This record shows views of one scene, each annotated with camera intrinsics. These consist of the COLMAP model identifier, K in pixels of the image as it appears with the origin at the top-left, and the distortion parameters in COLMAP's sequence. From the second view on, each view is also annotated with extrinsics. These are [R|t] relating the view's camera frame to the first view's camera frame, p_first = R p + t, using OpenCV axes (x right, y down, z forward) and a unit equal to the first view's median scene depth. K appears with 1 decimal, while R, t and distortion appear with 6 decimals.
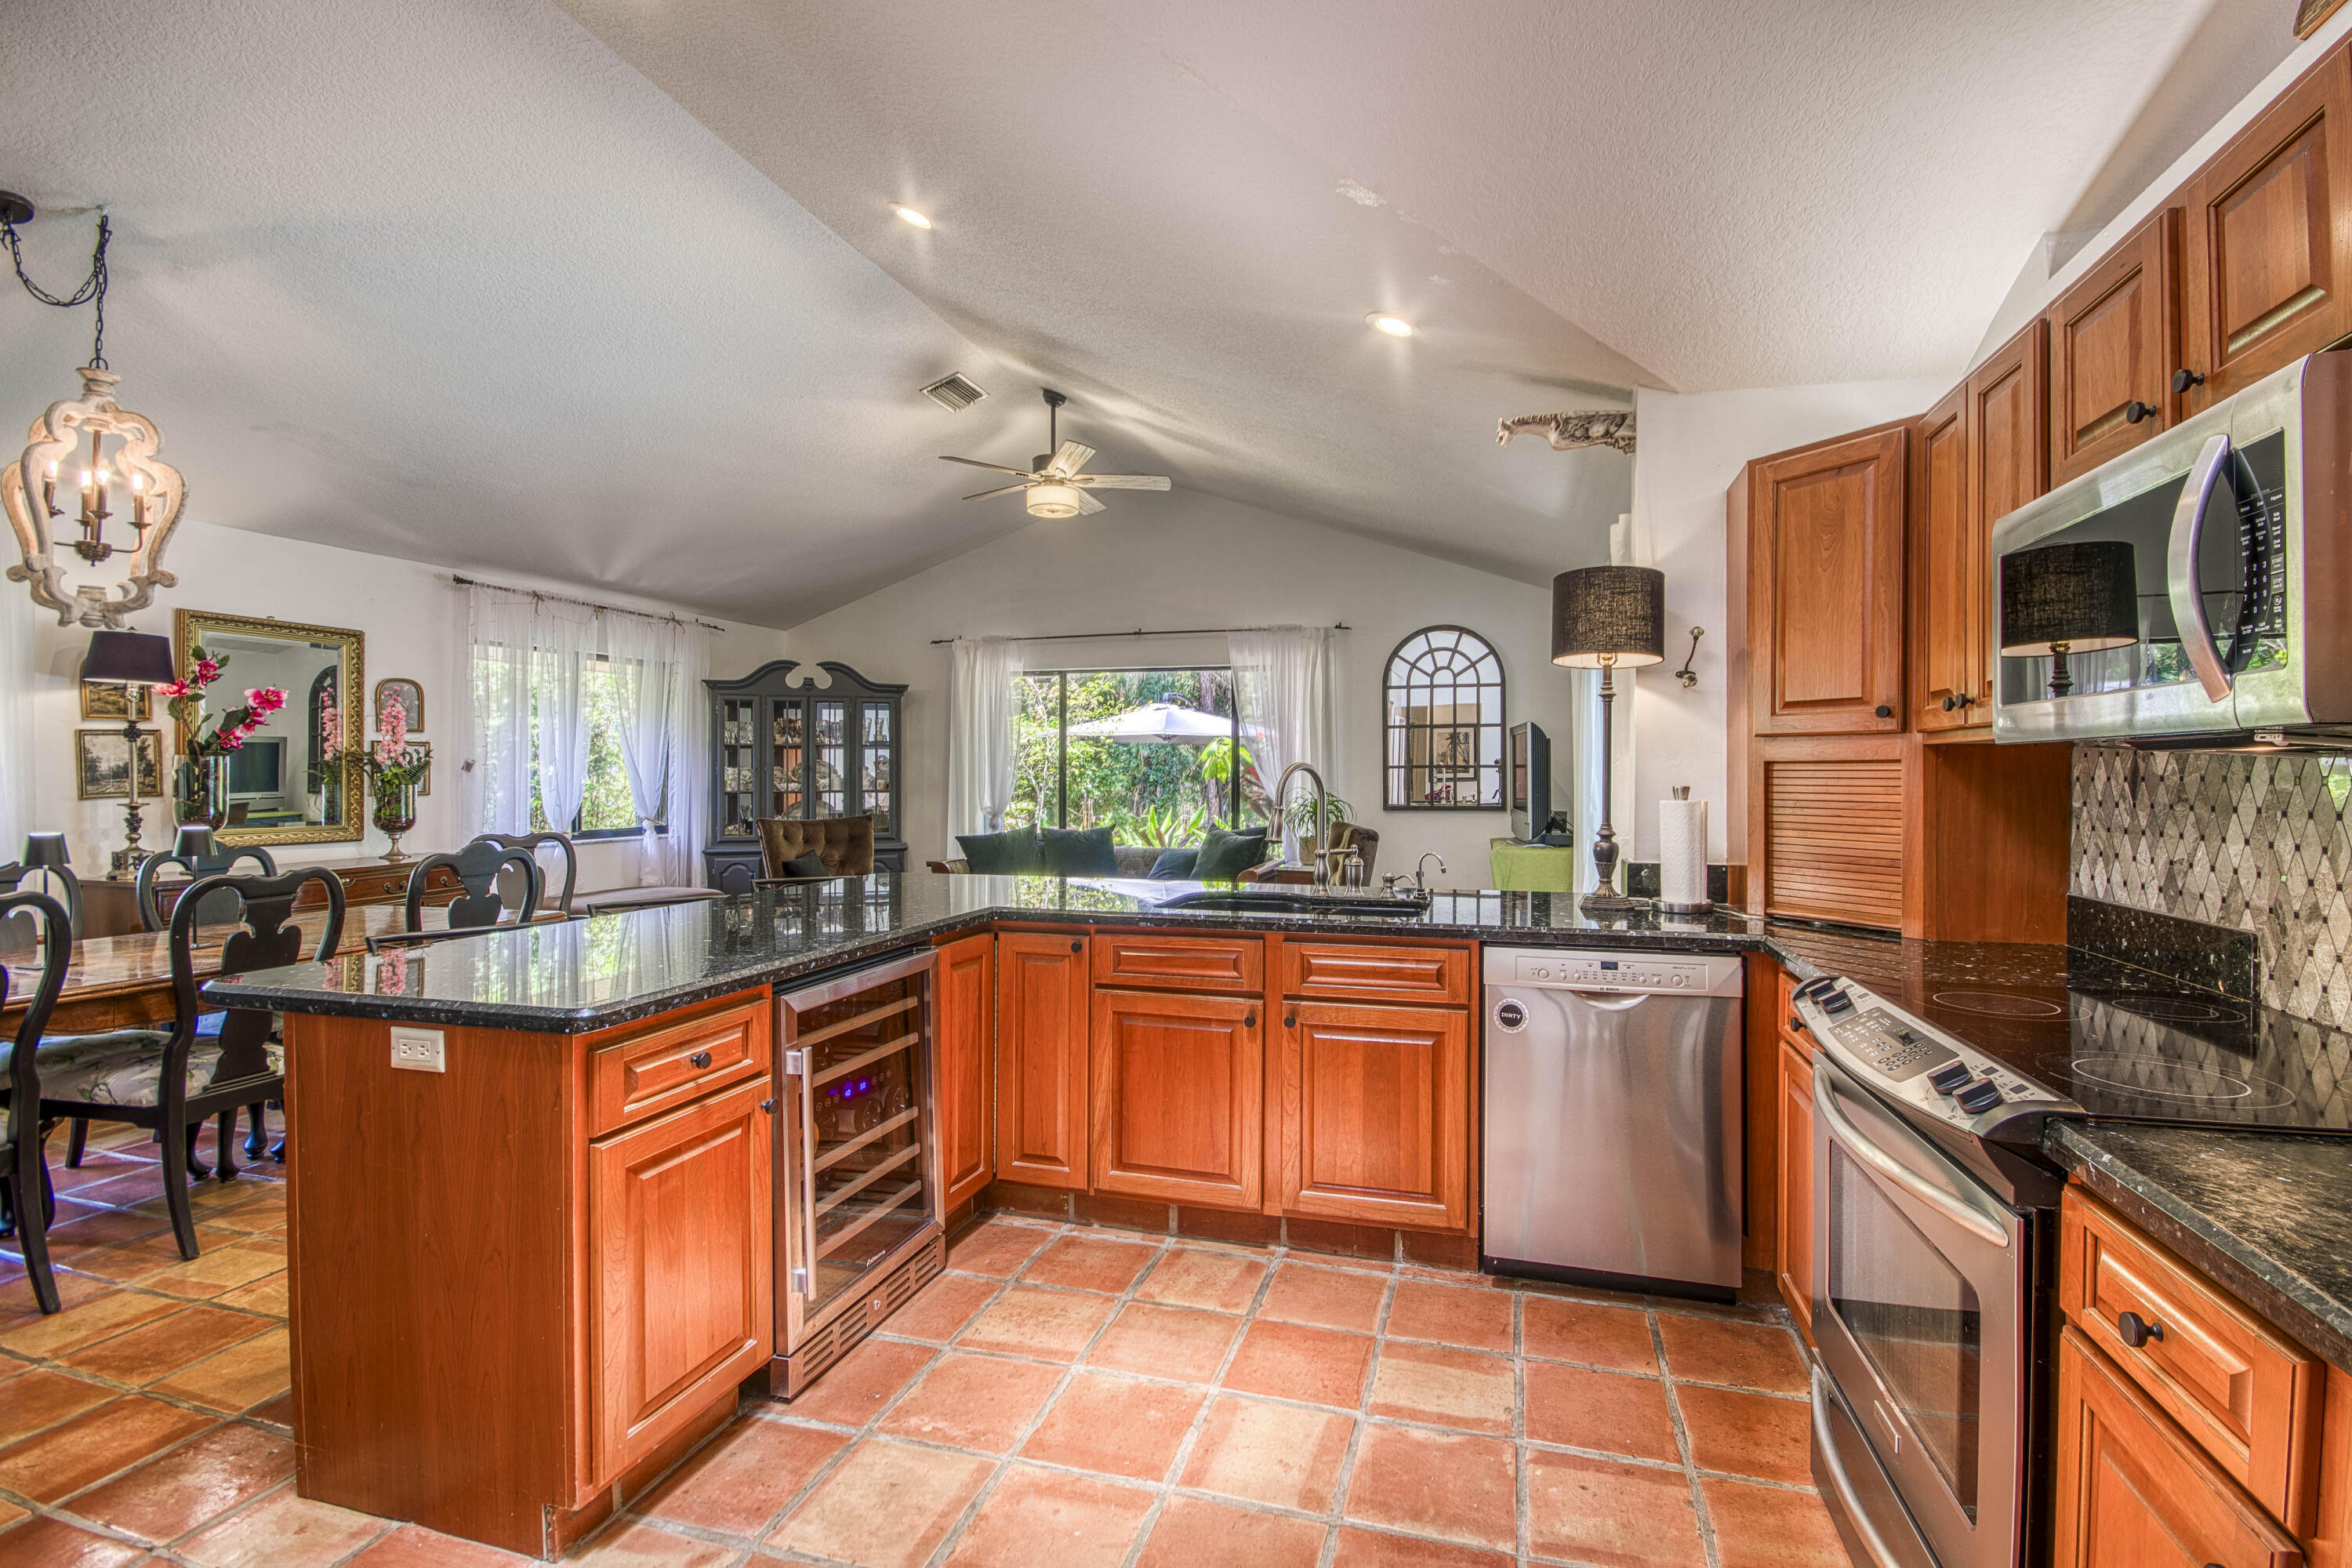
lens RADIAL K [[1042.2, 0, 1222.6], [0, 1042.2, 774.4], [0, 0, 1]] dist [-0.002461, -0.001105]
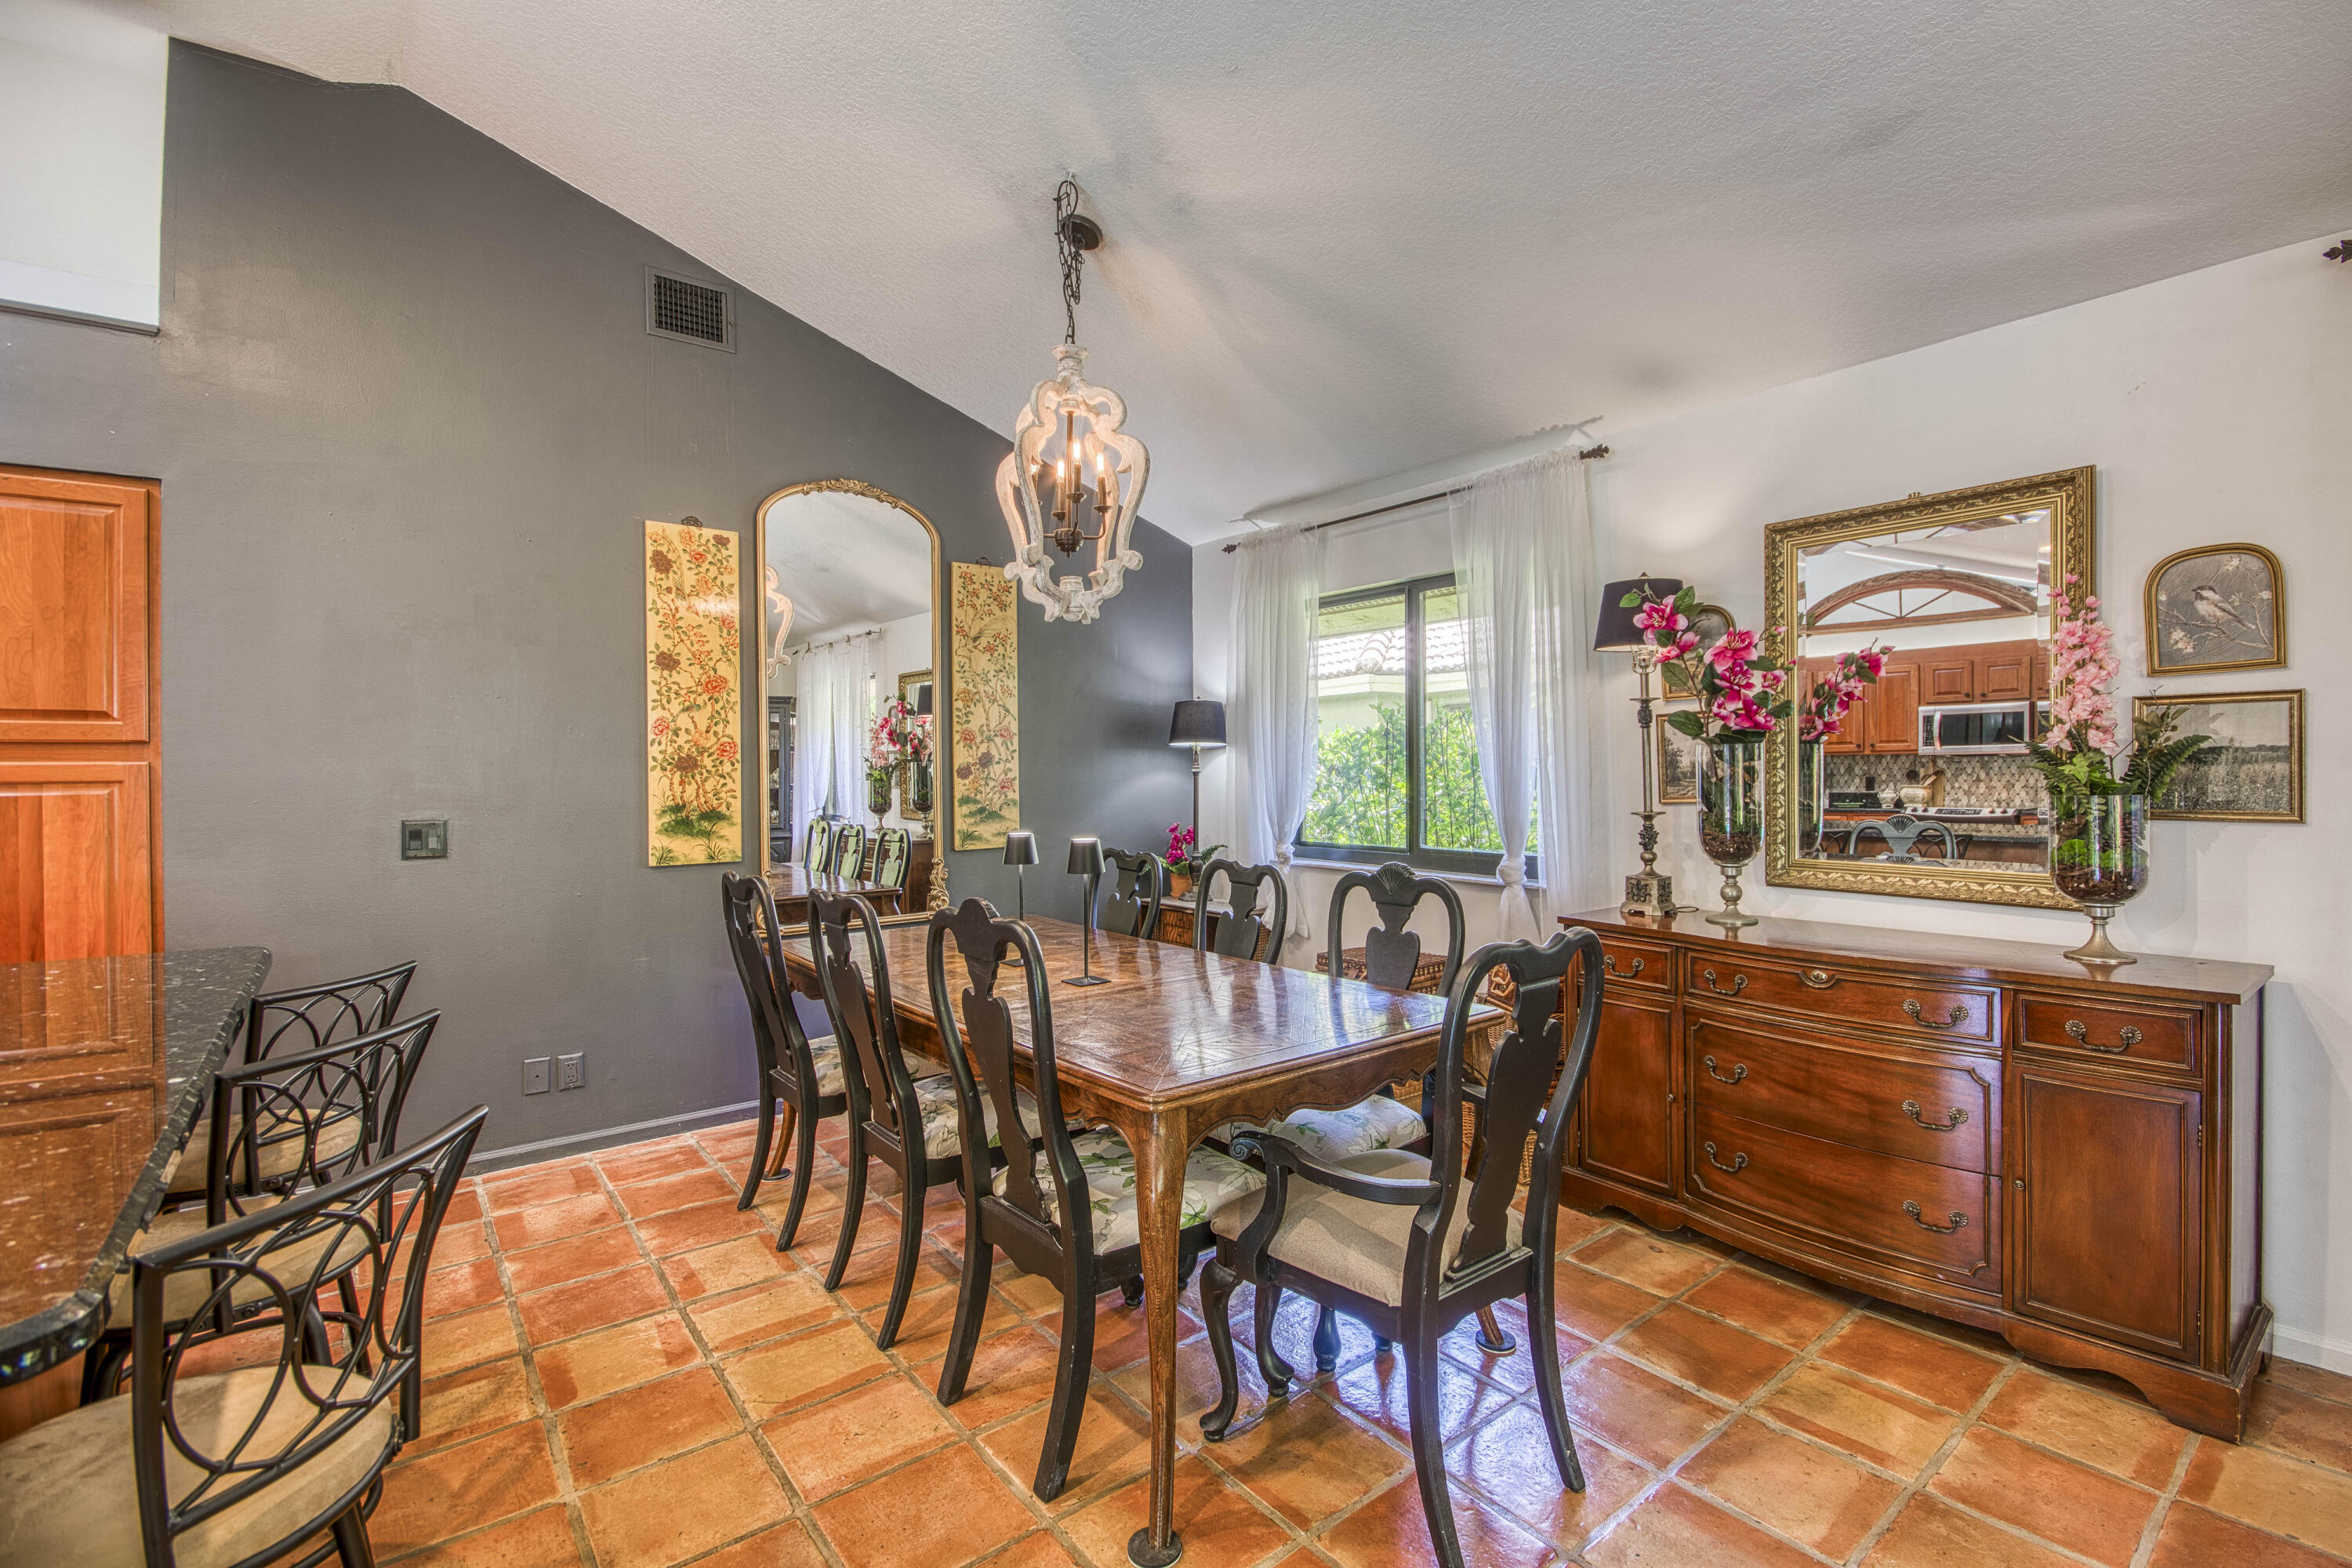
lens RADIAL K [[1044.0, 0, 1227.1], [0, 1044.0, 777.3], [0, 0, 1]] dist [0.003026, -0.009542]
pose [[-0.572787, 0.008747, -0.819657, -0.220716], [0.004192, 0.999961, 0.007742, -0.002791], [0.819693, 0.000998, -0.572802, 0.946906]]
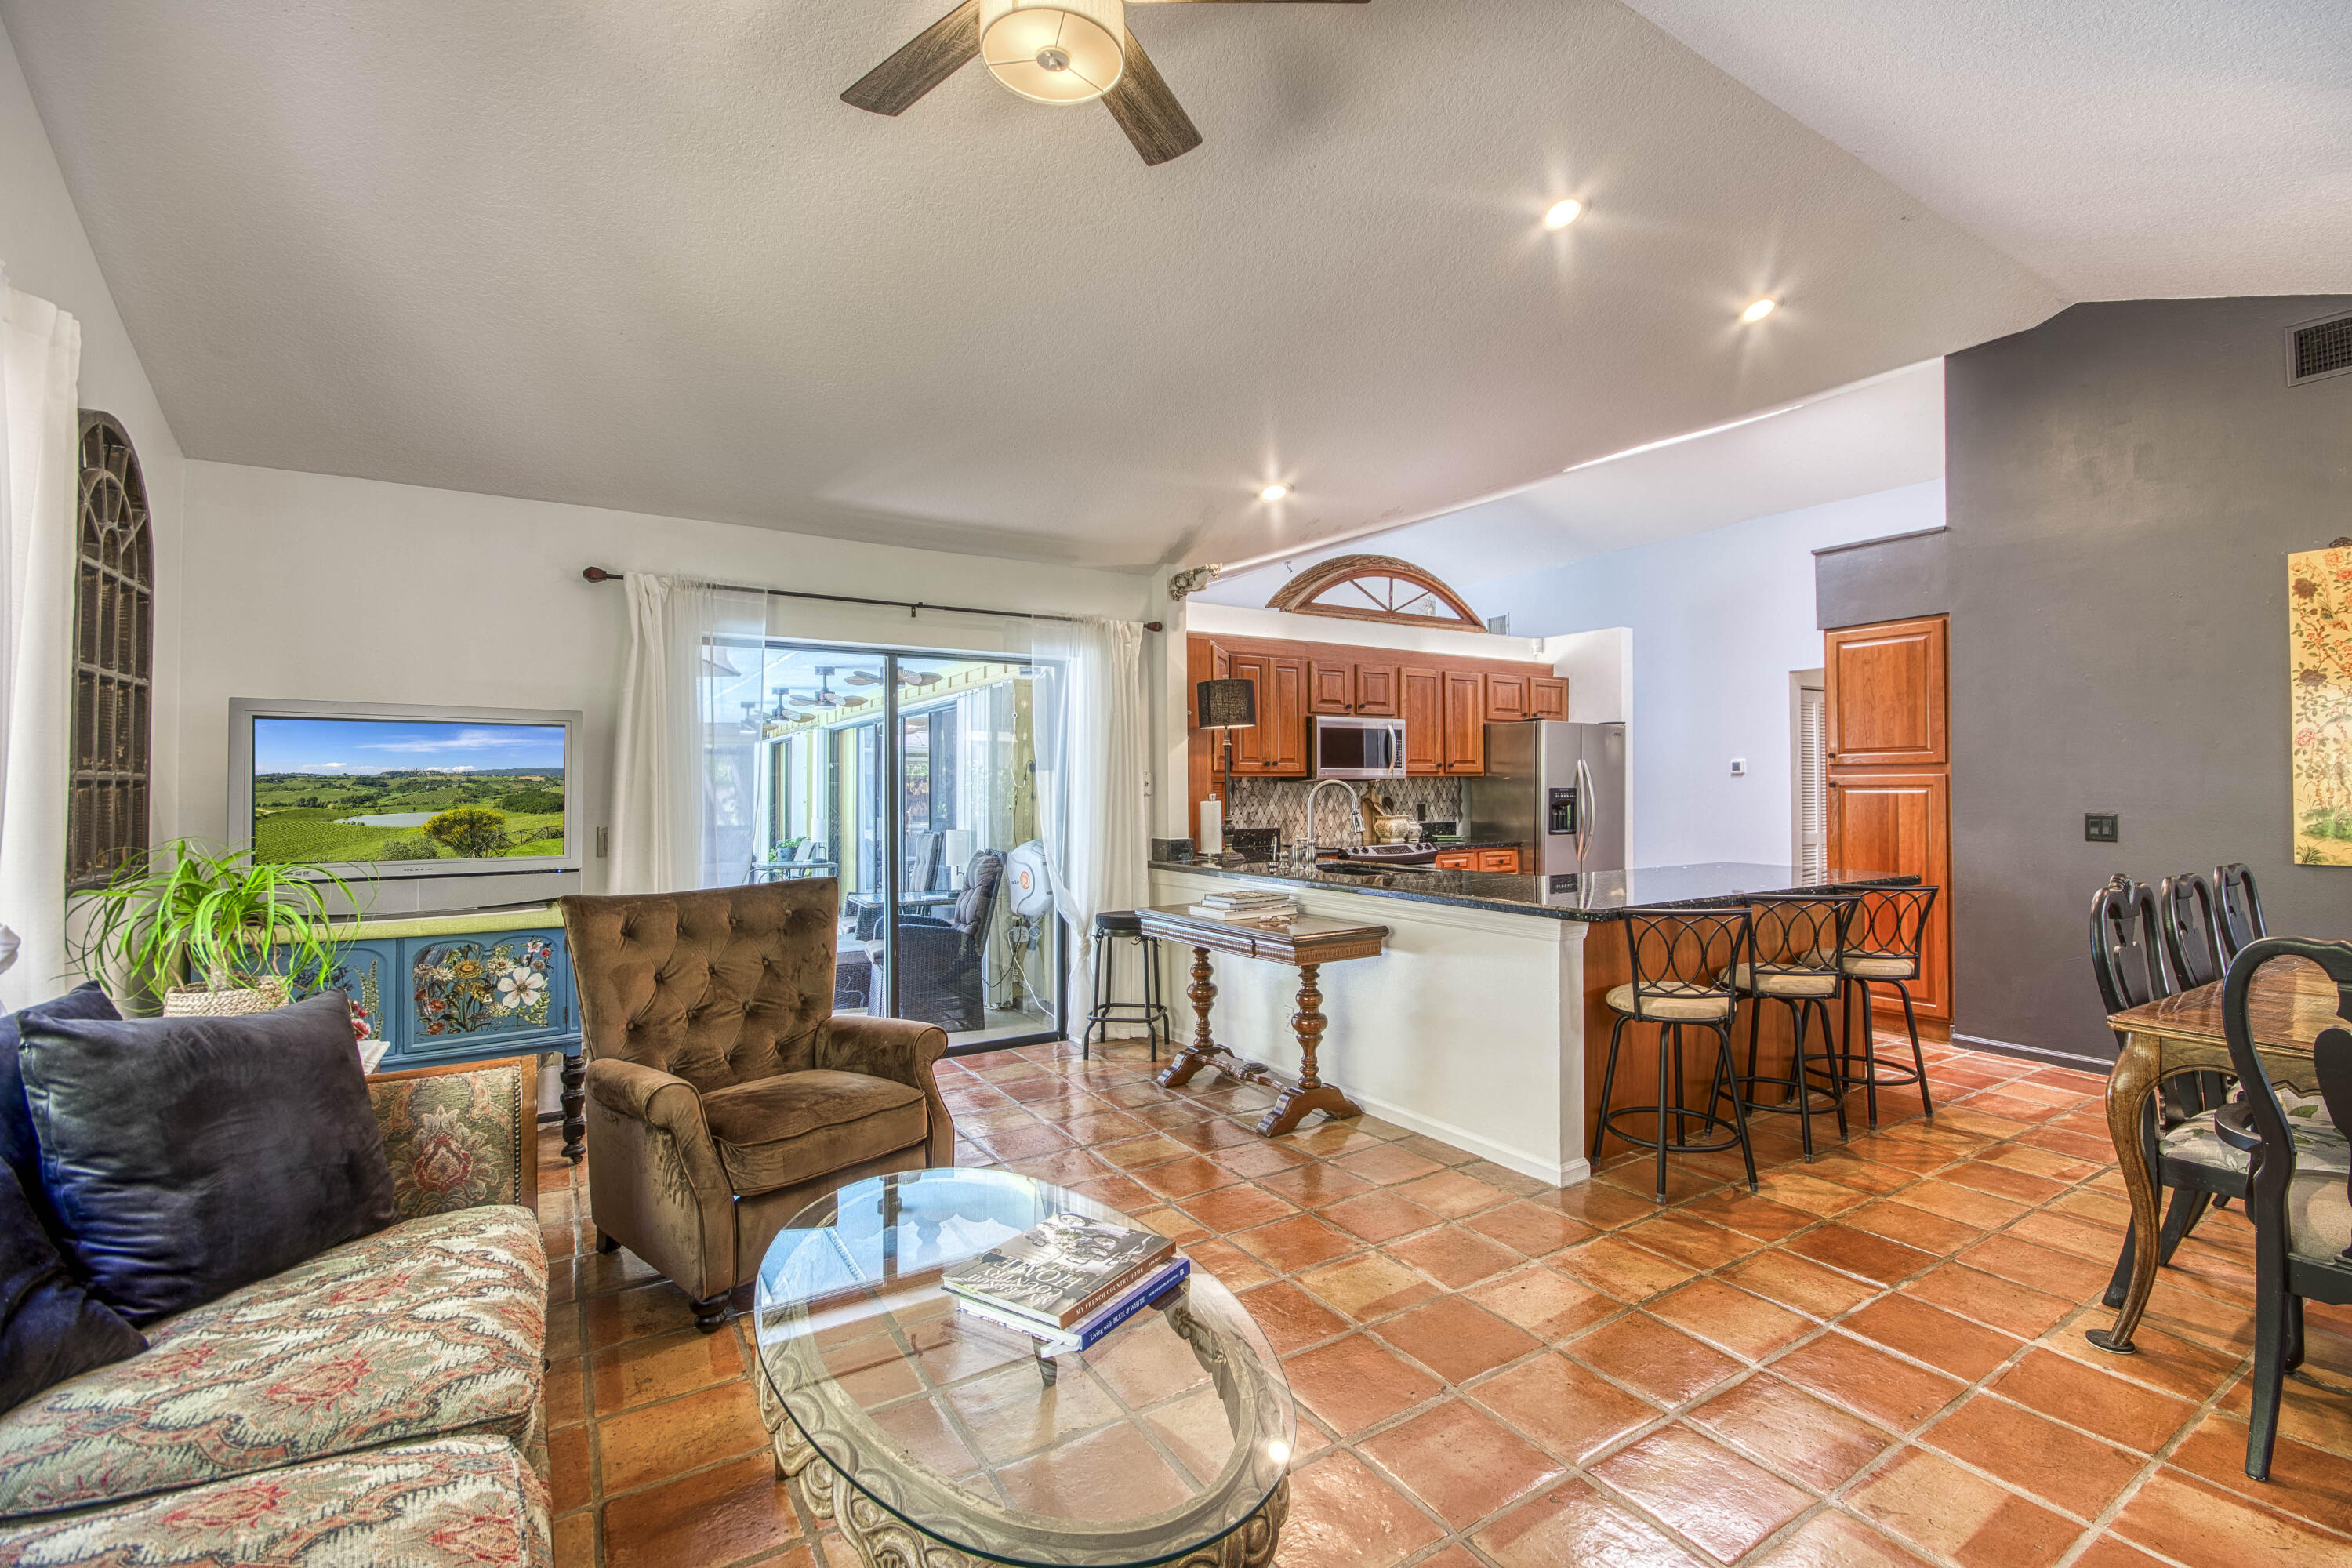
lens RADIAL K [[1044.0, 0, 1239.5], [0, 1044.0, 781.7], [0, 0, 1]] dist [0.003026, -0.009542]
pose [[-0.755284, 0.007291, 0.655357, -0.479051], [0.007007, 0.999971, -0.003050, -0.003347], [-0.655360, 0.002289, -0.755314, 1.322502]]
